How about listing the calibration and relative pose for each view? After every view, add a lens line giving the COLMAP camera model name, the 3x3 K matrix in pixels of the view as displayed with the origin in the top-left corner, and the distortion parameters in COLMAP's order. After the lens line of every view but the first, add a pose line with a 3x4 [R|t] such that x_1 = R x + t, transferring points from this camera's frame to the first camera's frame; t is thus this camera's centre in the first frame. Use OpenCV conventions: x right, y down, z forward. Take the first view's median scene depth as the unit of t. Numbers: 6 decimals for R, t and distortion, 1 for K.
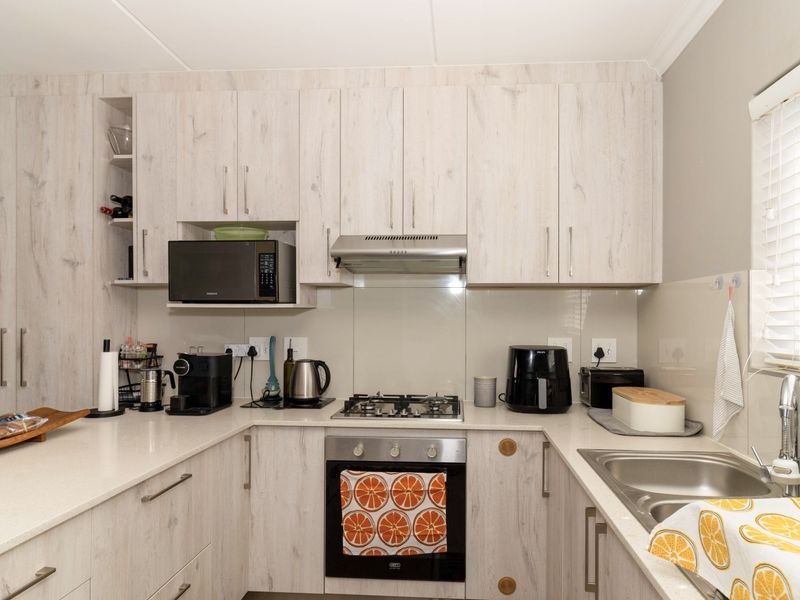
lens RADIAL K [[523.6, 0, 415.8], [0, 523.6, 322.9], [0, 0, 1]] dist [-0.001863, 0.000265]
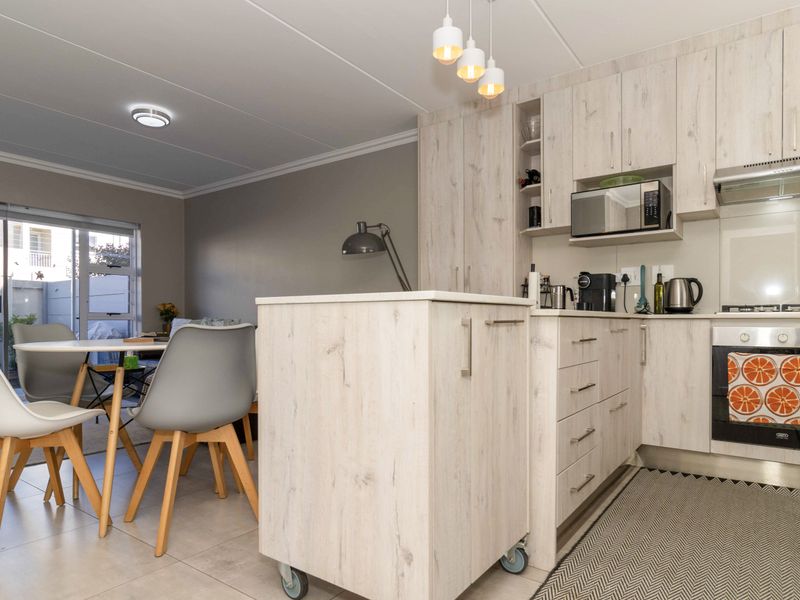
lens RADIAL K [[506.5, 0, 379.6], [0, 506.5, 334.0], [0, 0, 1]] dist [-0.003554, -0.000532]
pose [[0.840869, -0.000895, -0.541238, -0.167028], [0.009202, 0.999878, 0.012642, 0.190489], [0.541160, -0.015610, 0.840775, -0.403993]]
